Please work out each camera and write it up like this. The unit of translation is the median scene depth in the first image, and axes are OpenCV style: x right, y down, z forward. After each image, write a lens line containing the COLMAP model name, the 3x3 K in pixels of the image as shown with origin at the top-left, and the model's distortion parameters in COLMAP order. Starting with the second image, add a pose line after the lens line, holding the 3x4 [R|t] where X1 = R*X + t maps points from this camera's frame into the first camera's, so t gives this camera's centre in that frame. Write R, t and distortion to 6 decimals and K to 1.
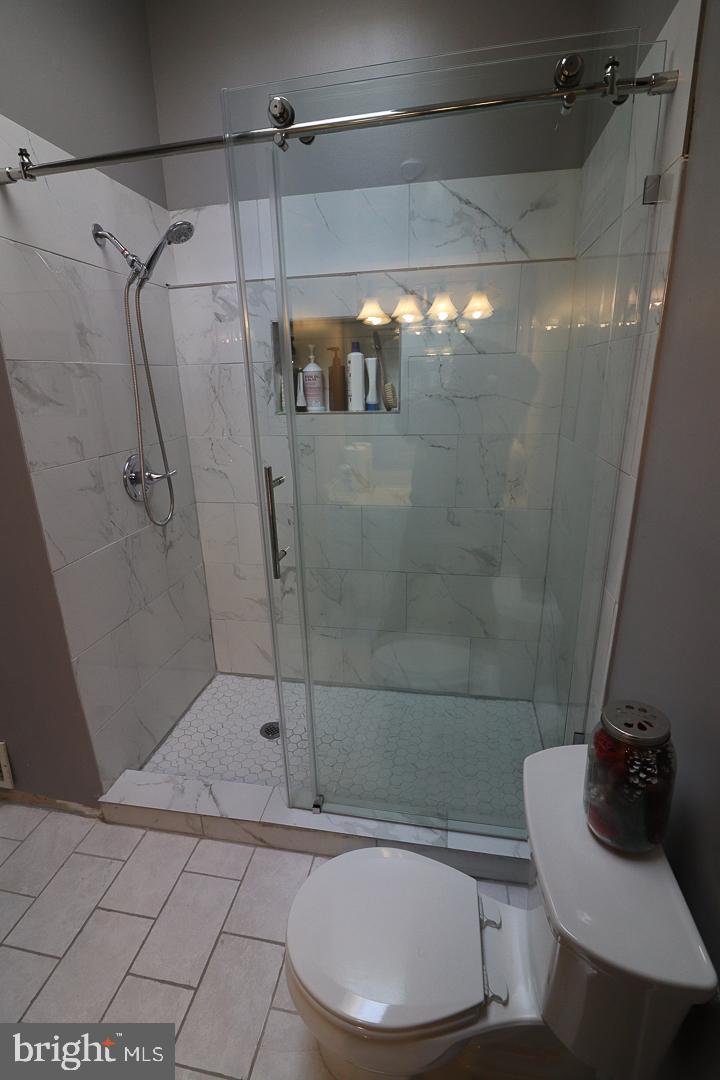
lens RADIAL K [[498.4, 0, 351.7], [0, 498.4, 541.6], [0, 0, 1]] dist [-0.004414, -0.010577]
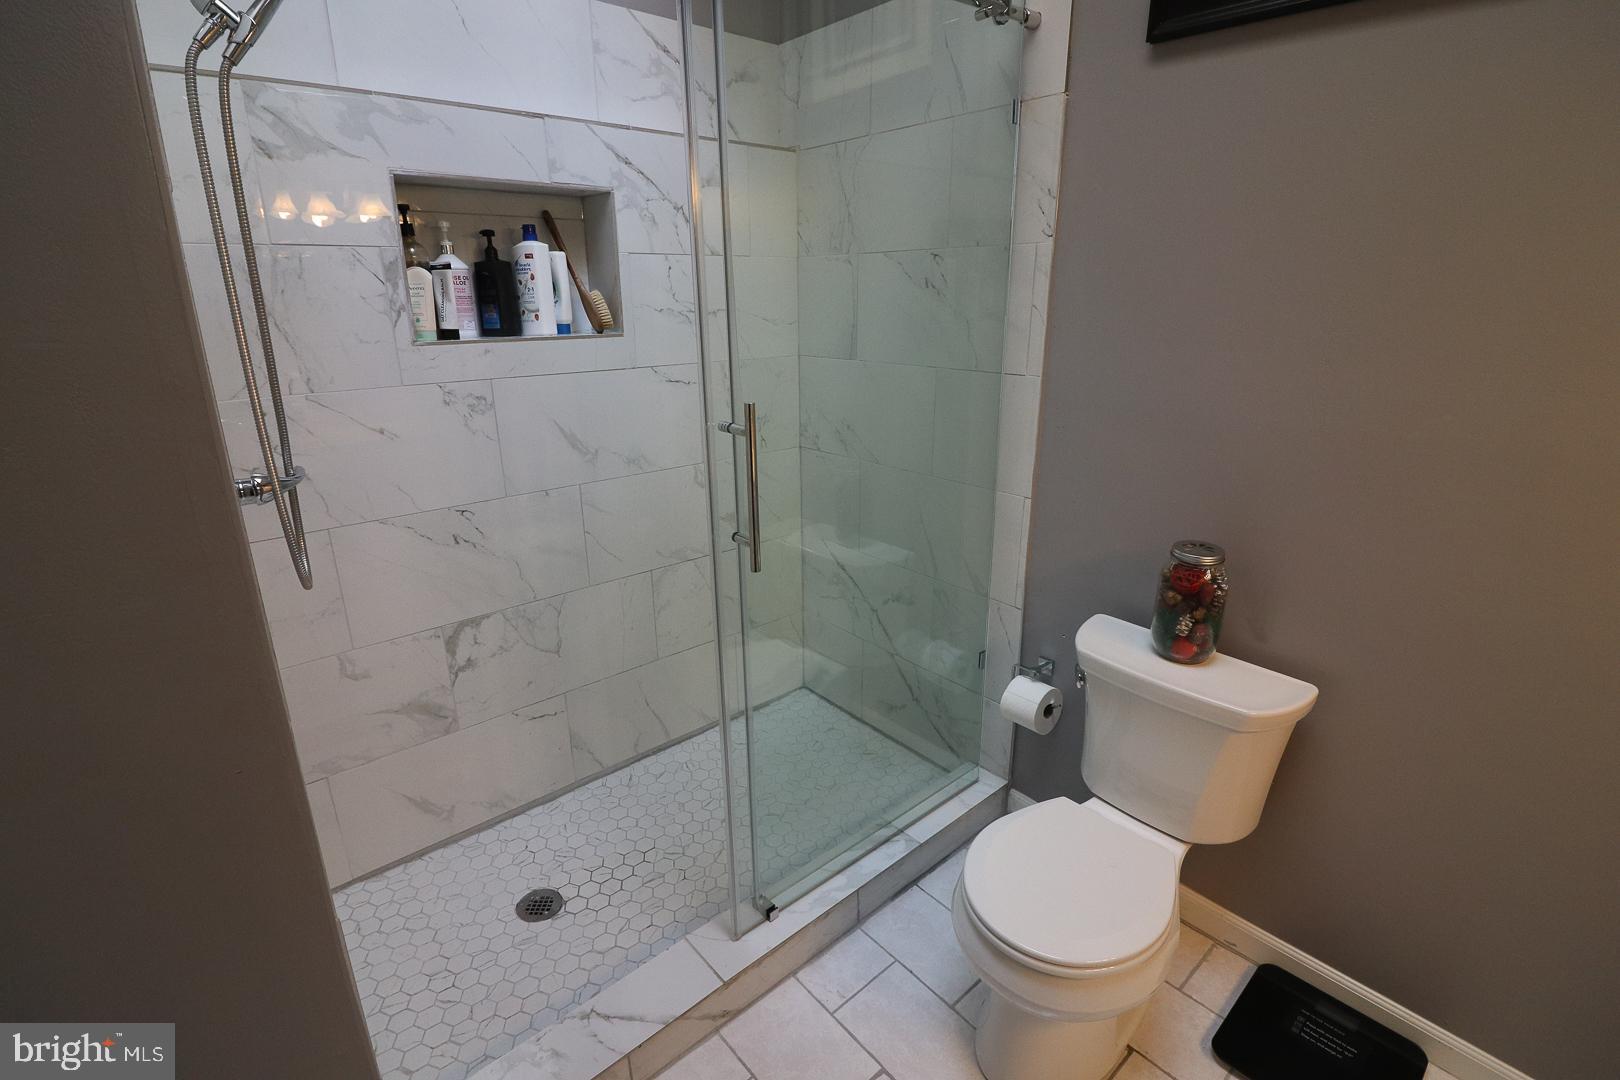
lens RADIAL K [[747.7, 0, 811.0], [0, 747.7, 520.2], [0, 0, 1]] dist [-0.004414, -0.010577]
pose [[0.617346, -0.207249, 0.758902, -0.560241], [0.233741, 0.969433, 0.074601, -0.033175], [-0.751165, 0.131332, 0.646918, 0.190531]]
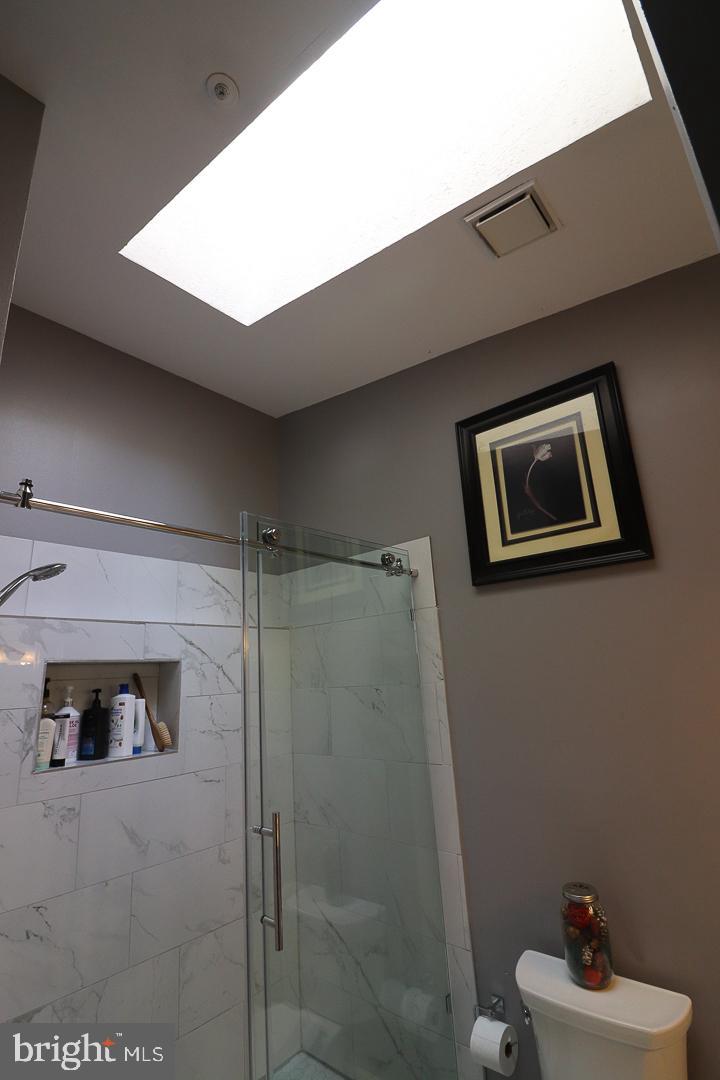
lens RADIAL K [[493.5, 0, 352.4], [0, 493.5, 541.1], [0, 0, 1]] dist [-0.002667, -0.011416]
pose [[0.510213, 0.231053, 0.828431, -0.643475], [0.307956, 0.850290, -0.426813, -0.086775], [-0.803023, 0.472885, 0.362675, 0.152652]]
